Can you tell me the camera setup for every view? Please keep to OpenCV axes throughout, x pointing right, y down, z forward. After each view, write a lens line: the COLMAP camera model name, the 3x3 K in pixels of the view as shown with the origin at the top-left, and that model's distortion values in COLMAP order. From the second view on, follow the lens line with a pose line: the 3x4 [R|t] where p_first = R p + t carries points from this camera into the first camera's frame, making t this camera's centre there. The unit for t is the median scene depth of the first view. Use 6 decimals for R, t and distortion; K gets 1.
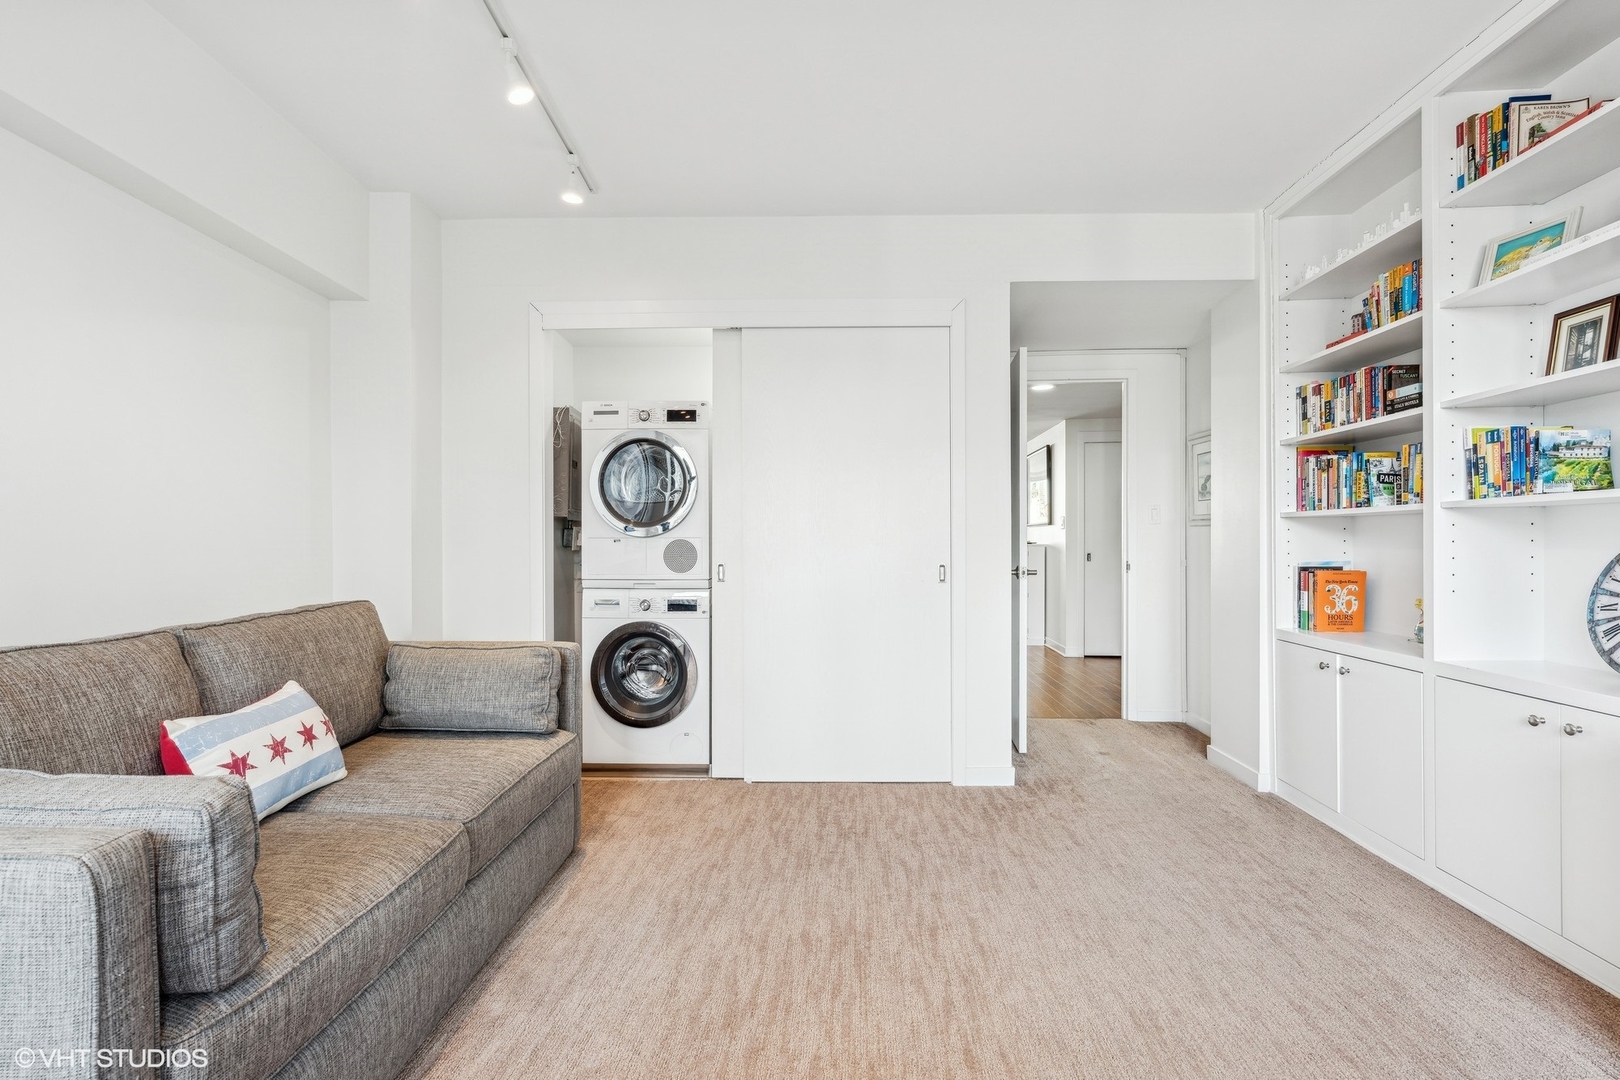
lens RADIAL K [[739.7, 0, 807.4], [0, 739.7, 533.9], [0, 0, 1]] dist [-0.004707, 0.000148]
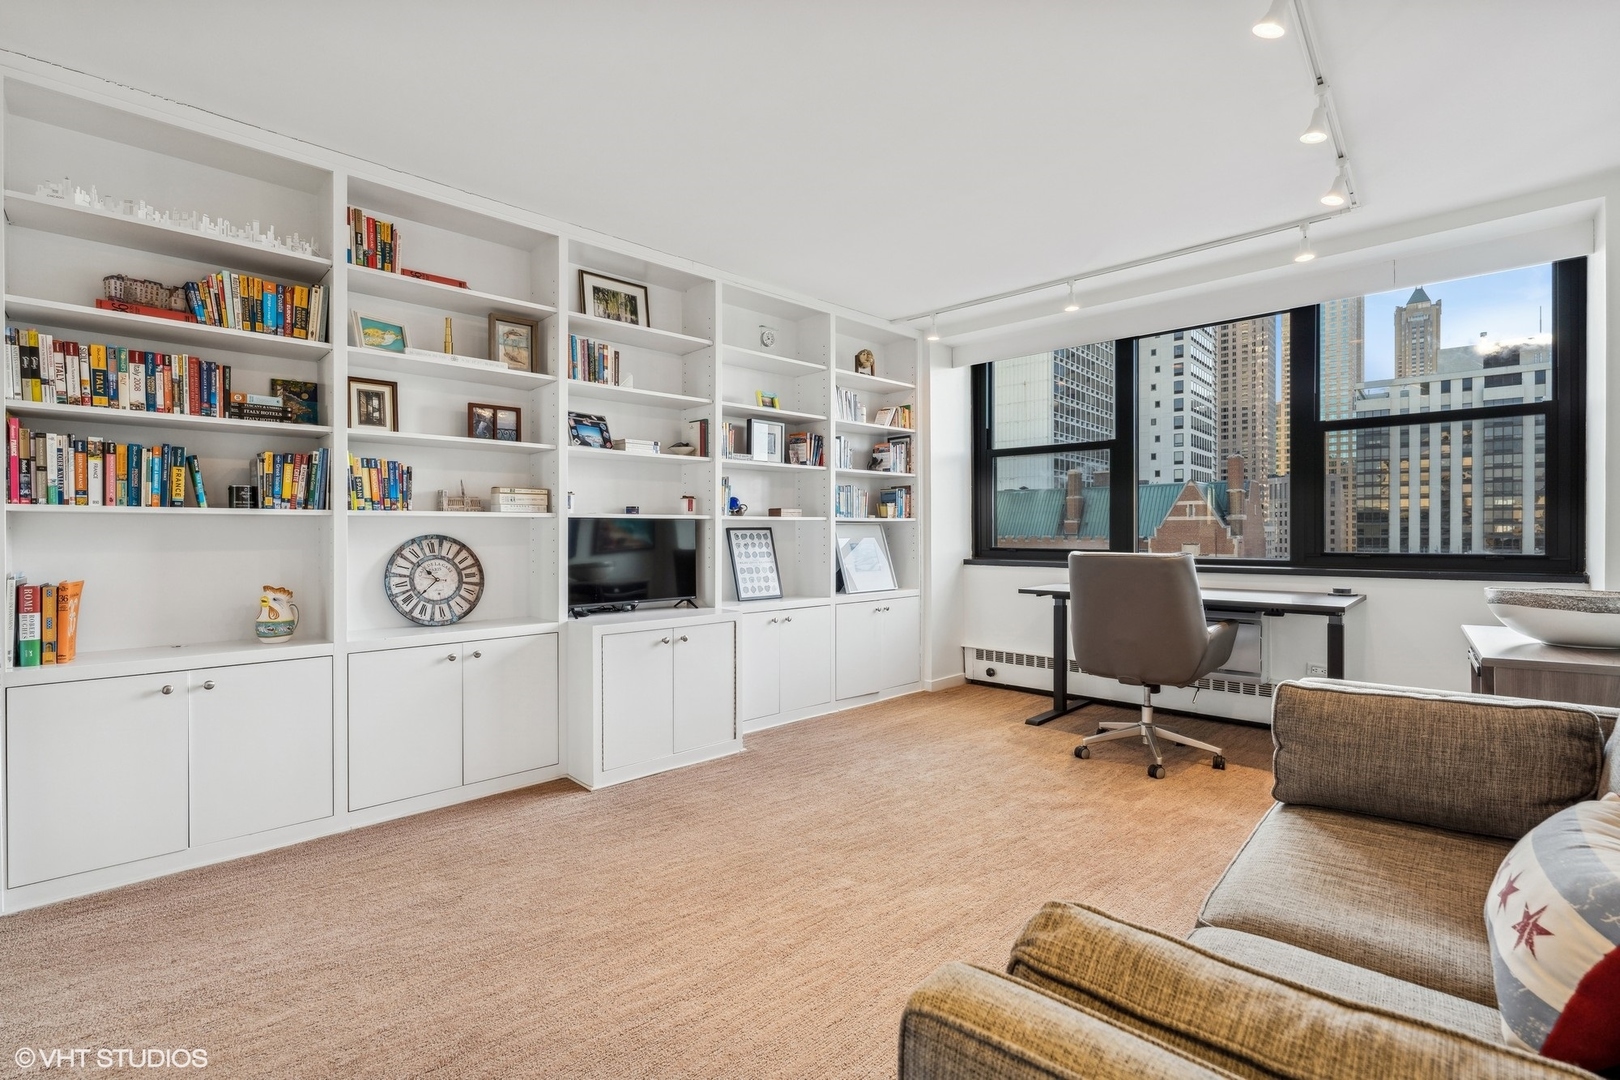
lens RADIAL K [[739.7, 0, 807.4], [0, 739.7, 533.9], [0, 0, 1]] dist [-0.004707, 0.000148]
pose [[-0.739710, 0.003308, 0.672918, -0.429753], [-0.003952, 0.999949, -0.009261, 0.002877], [-0.672914, -0.009510, -0.739659, 1.146495]]
